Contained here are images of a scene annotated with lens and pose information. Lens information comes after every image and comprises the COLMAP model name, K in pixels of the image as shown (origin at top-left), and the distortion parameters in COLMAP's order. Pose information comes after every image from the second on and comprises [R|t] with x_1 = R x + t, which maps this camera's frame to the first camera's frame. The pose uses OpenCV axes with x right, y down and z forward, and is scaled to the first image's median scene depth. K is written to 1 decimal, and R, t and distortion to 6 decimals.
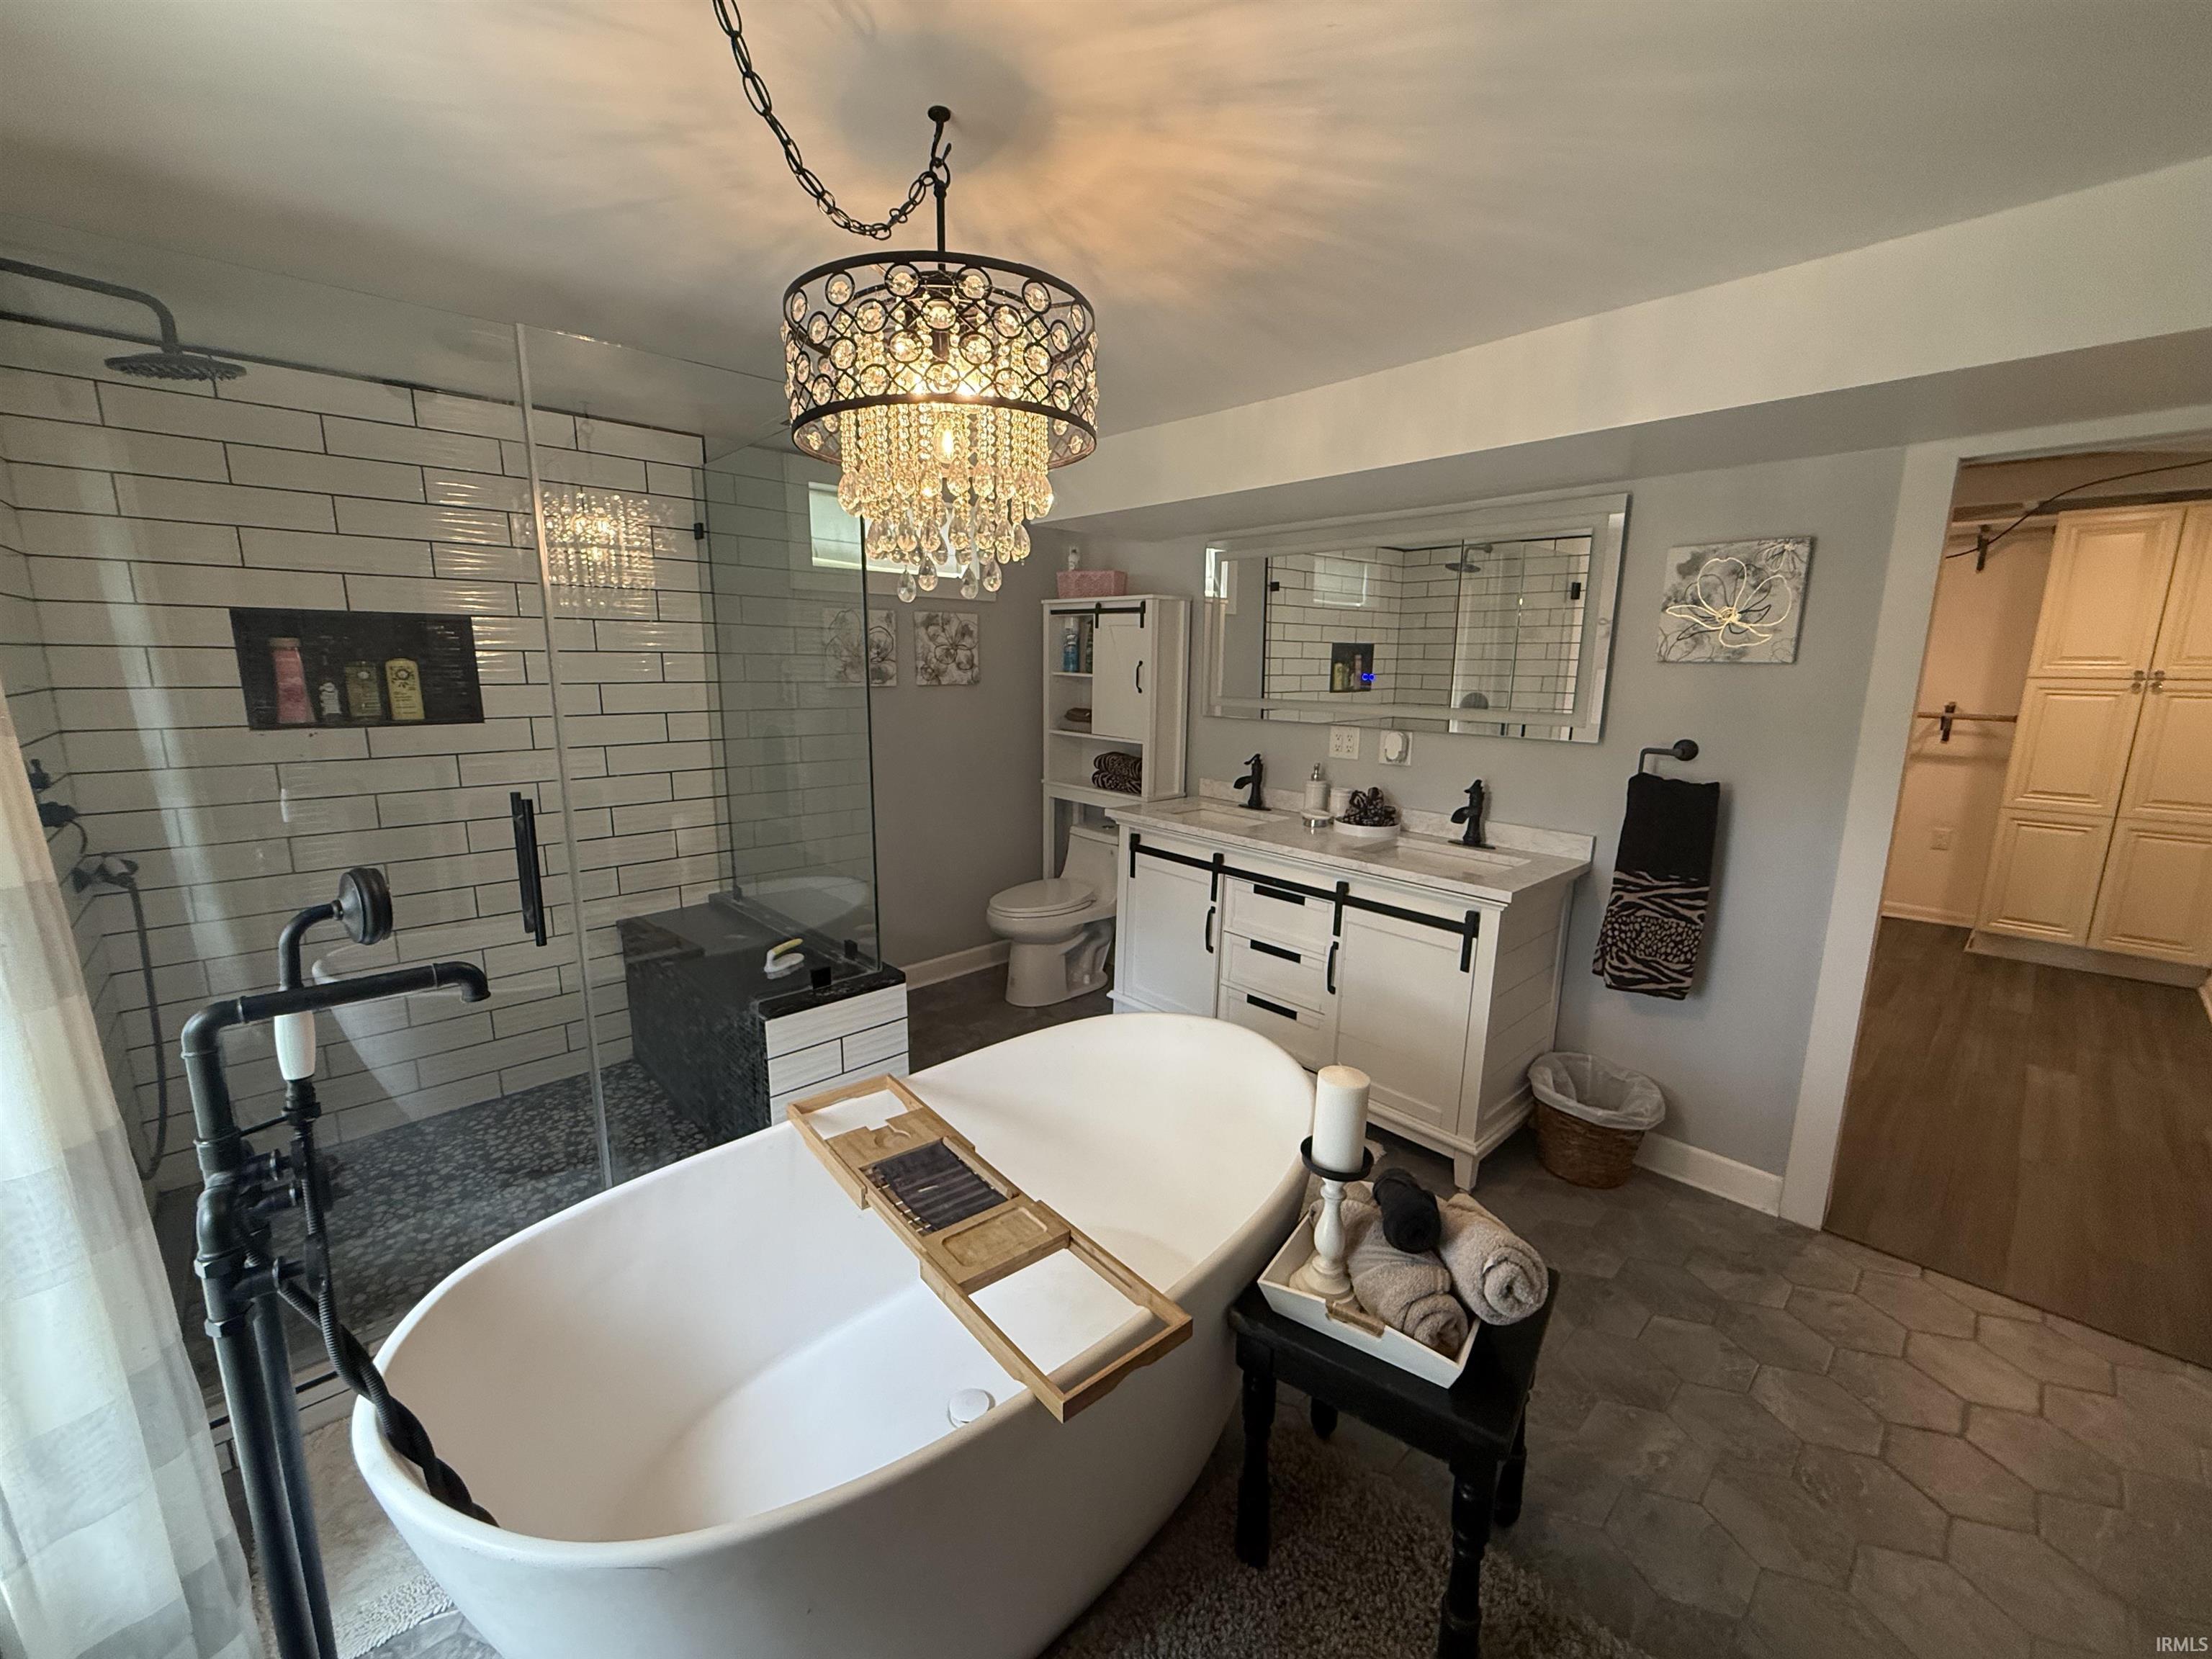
lens RADIAL K [[880.6, 0, 1106.6], [0, 880.6, 820.6], [0, 0, 1]] dist [0.000412, 0.000095]
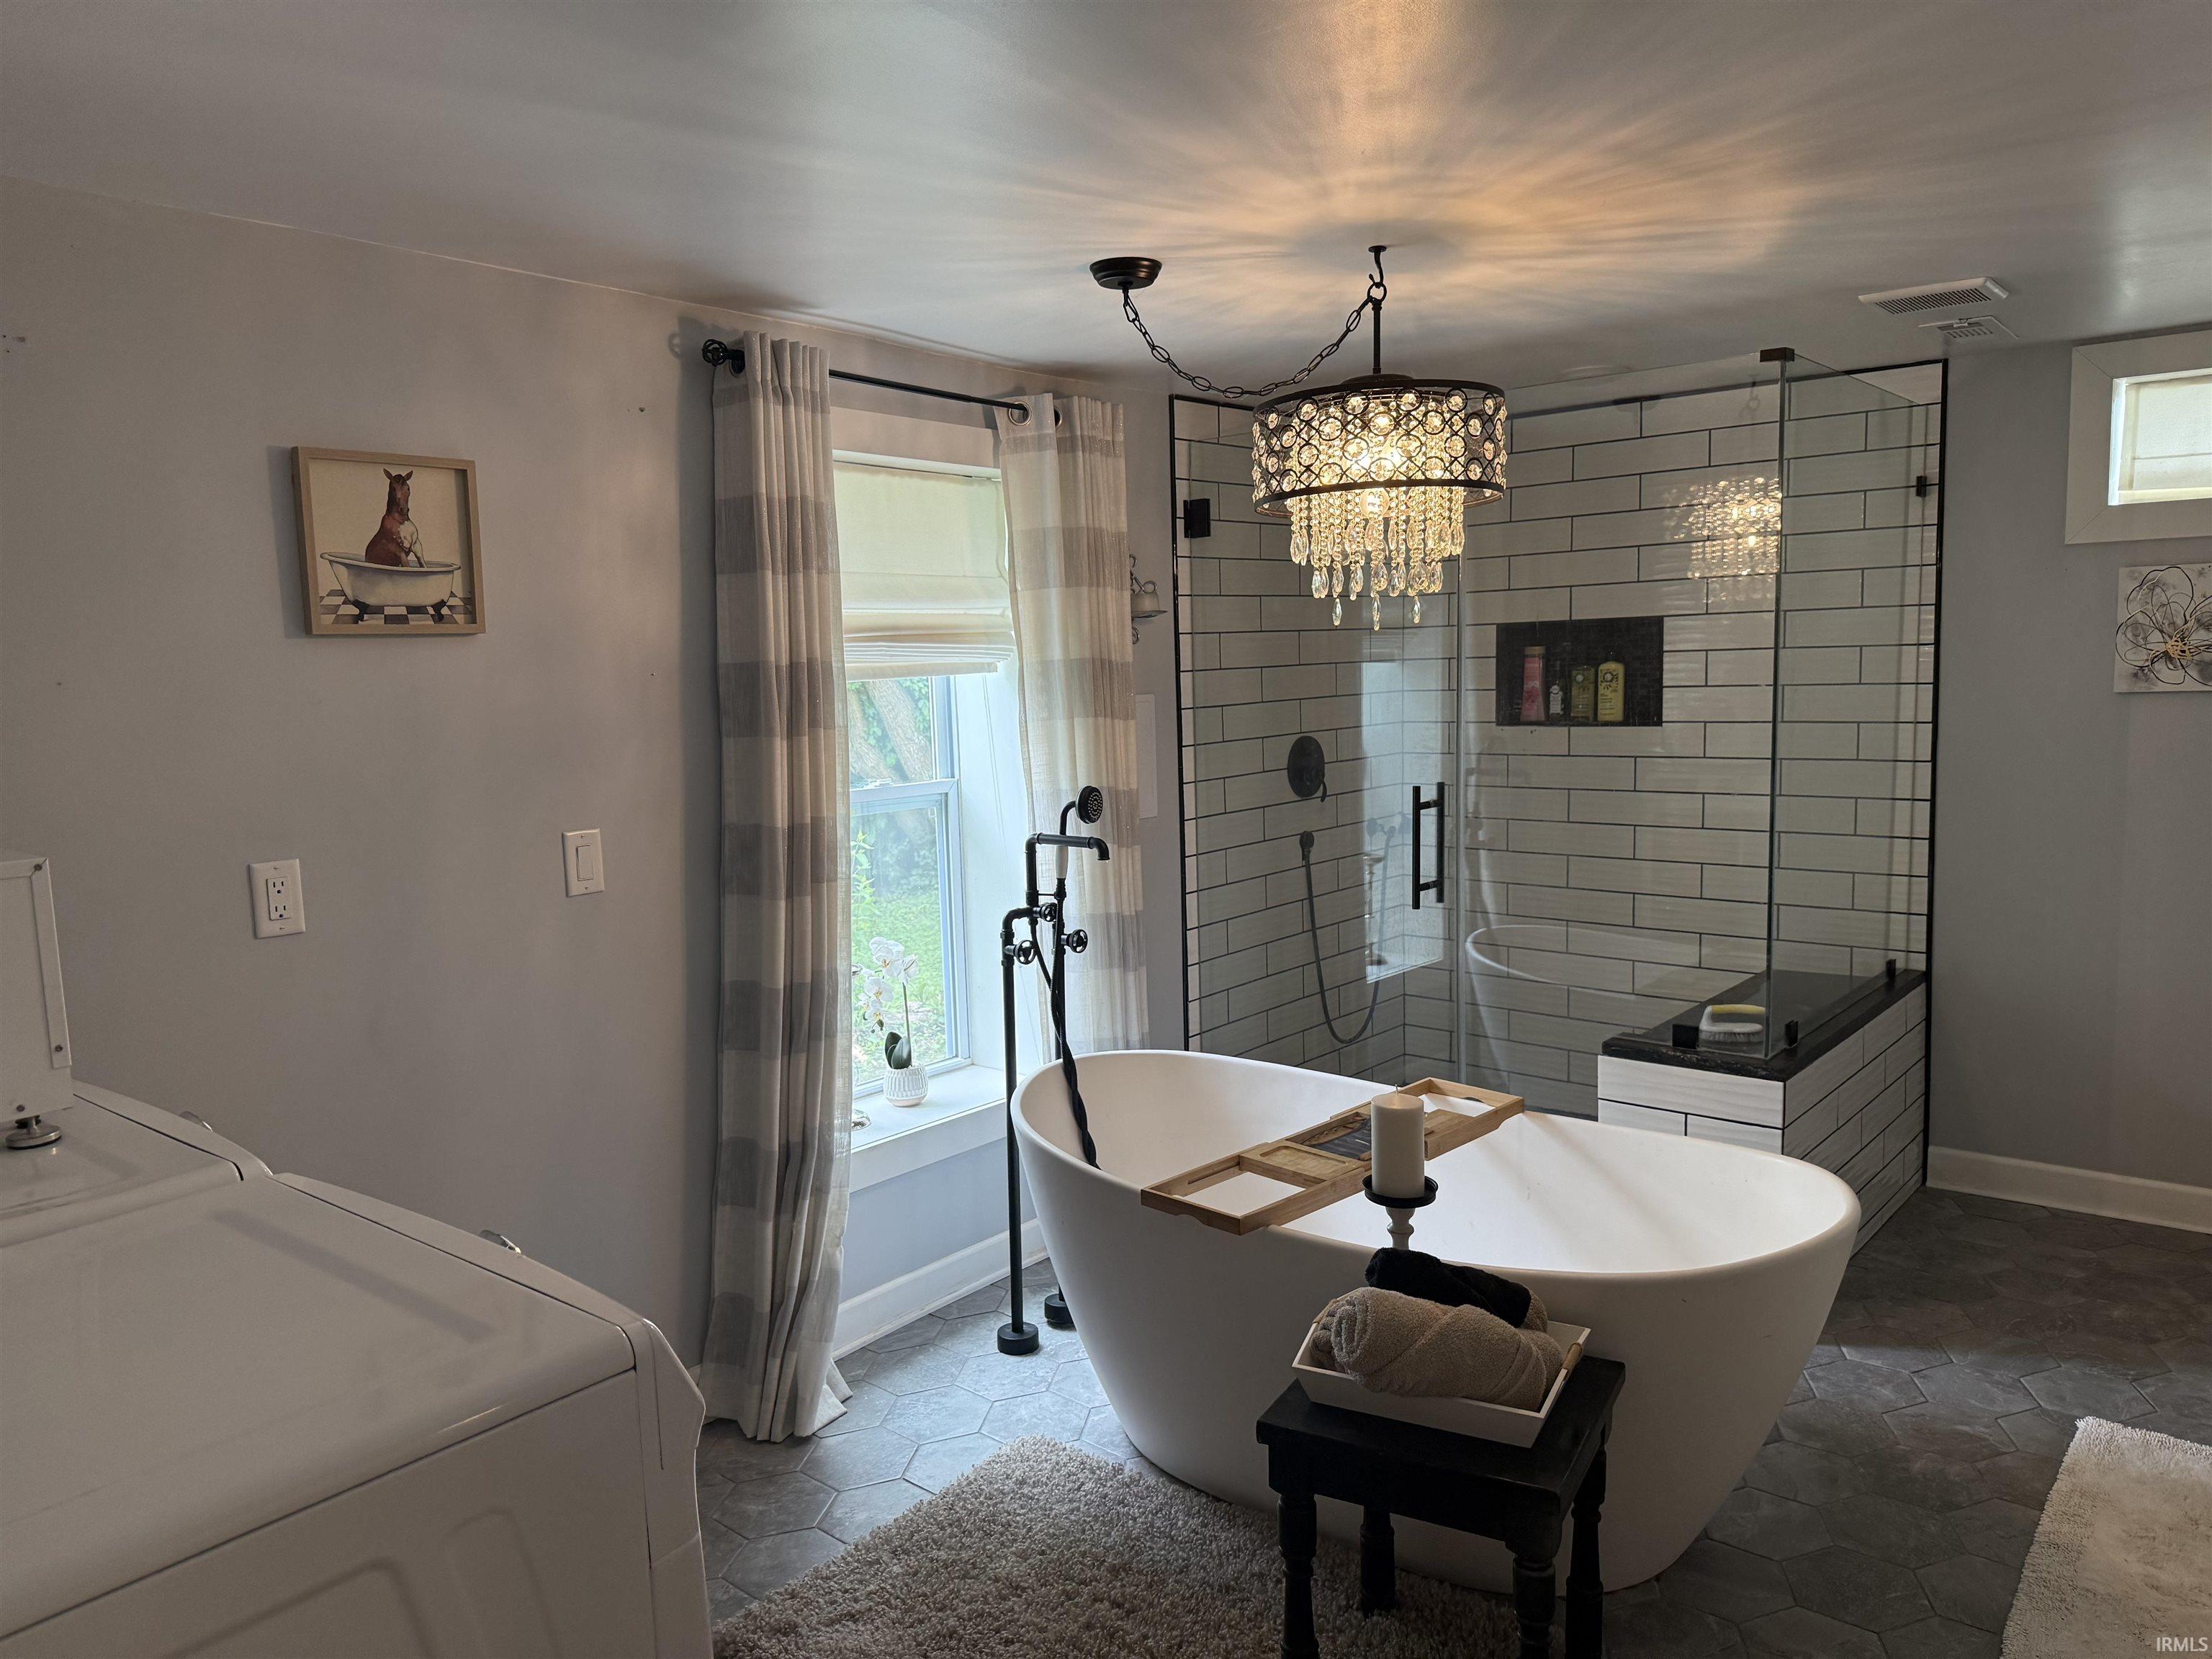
lens RADIAL K [[1563.7, 0, 1106.3], [0, 1563.7, 831.5], [0, 0, 1]] dist [0.006842, 0.000914]
pose [[0.121161, 0.098617, -0.987722, 1.021161], [-0.147051, 0.985857, 0.080392, -0.051791], [0.981680, 0.135505, 0.133949, 0.215054]]
